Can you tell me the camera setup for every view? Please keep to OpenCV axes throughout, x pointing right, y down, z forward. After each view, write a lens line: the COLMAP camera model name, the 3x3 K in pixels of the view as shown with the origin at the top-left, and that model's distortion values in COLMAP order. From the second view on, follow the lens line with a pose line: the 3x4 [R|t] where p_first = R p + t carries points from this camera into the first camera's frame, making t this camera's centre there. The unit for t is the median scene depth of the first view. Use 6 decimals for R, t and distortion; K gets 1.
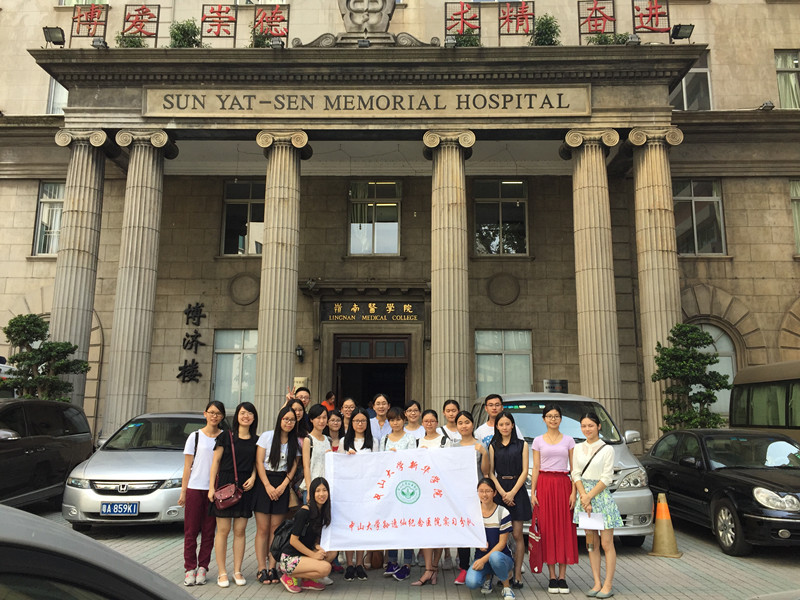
lens RADIAL K [[648.7, 0, 400.0], [0, 648.7, 300.0], [0, 0, 1]] dist [0.001045, -0.008418]
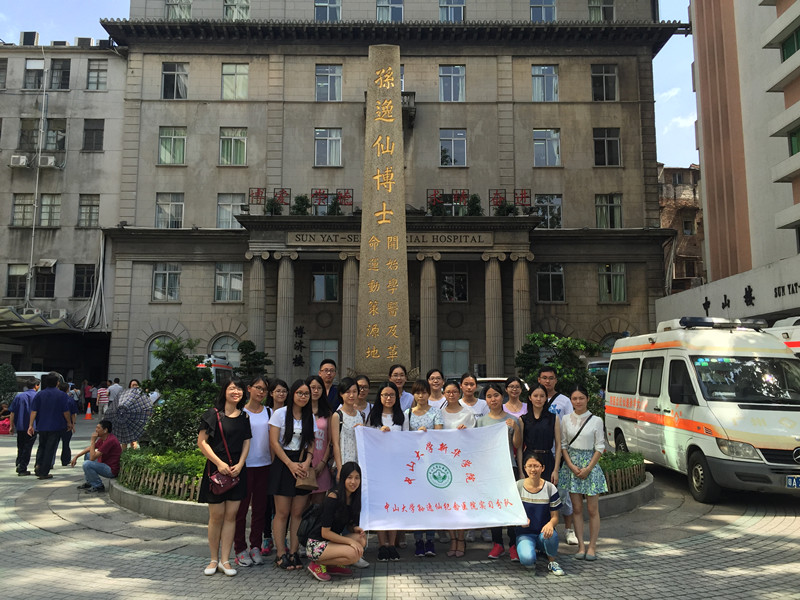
lens RADIAL K [[648.7, 0, 400.0], [0, 648.7, 300.0], [0, 0, 1]] dist [0.001045, -0.008418]
pose [[0.999193, -0.001842, 0.040116, -0.103666], [-0.000539, 0.998242, 0.059262, -0.221969], [-0.040155, -0.059236, 0.997436, -1.127869]]
